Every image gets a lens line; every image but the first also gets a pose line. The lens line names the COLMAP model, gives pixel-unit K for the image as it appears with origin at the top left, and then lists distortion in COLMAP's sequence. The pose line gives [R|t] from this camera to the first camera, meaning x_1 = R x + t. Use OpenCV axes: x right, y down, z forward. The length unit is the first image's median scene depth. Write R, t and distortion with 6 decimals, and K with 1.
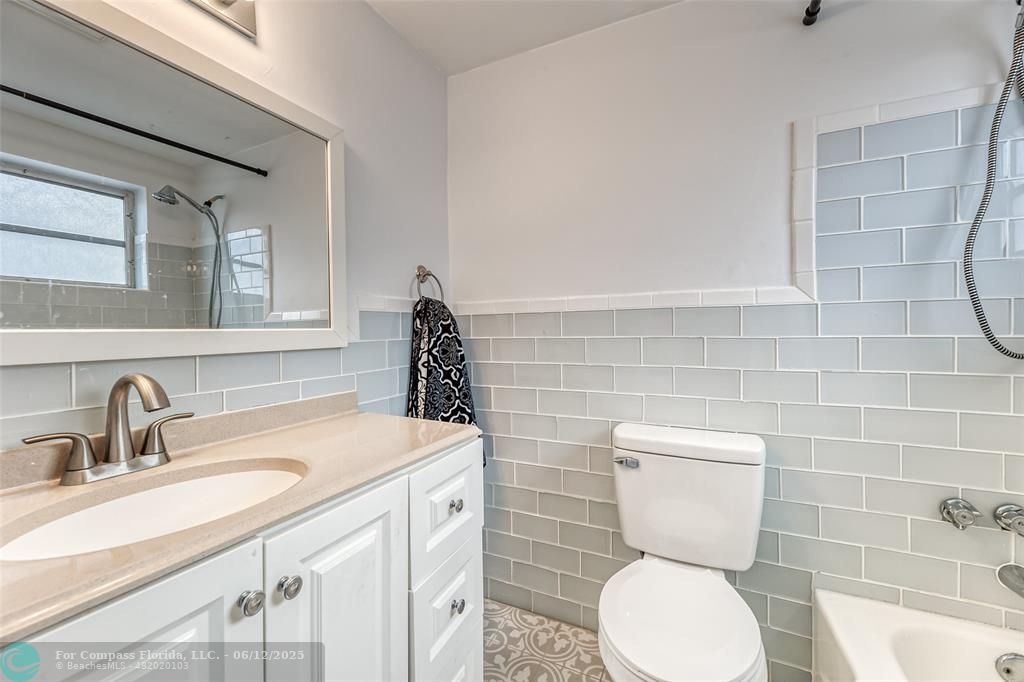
lens RADIAL K [[416.0, 0, 512.0], [0, 416.0, 341.0], [0, 0, 1]] dist [0.002046, 0.000094]
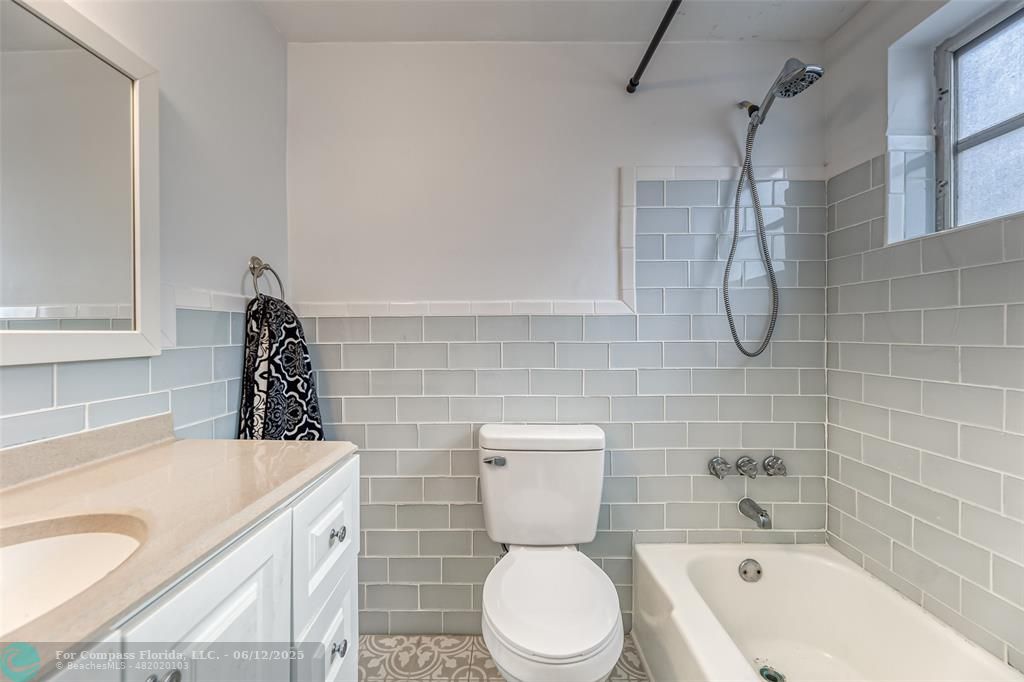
lens RADIAL K [[413.2, 0, 510.3], [0, 413.2, 342.2], [0, 0, 1]] dist [0.001341, -0.000153]
pose [[0.903030, -0.001434, 0.429576, -0.119092], [0.005724, 0.999946, -0.008695, -0.000007], [-0.429540, 0.010311, 0.902989, 0.034624]]
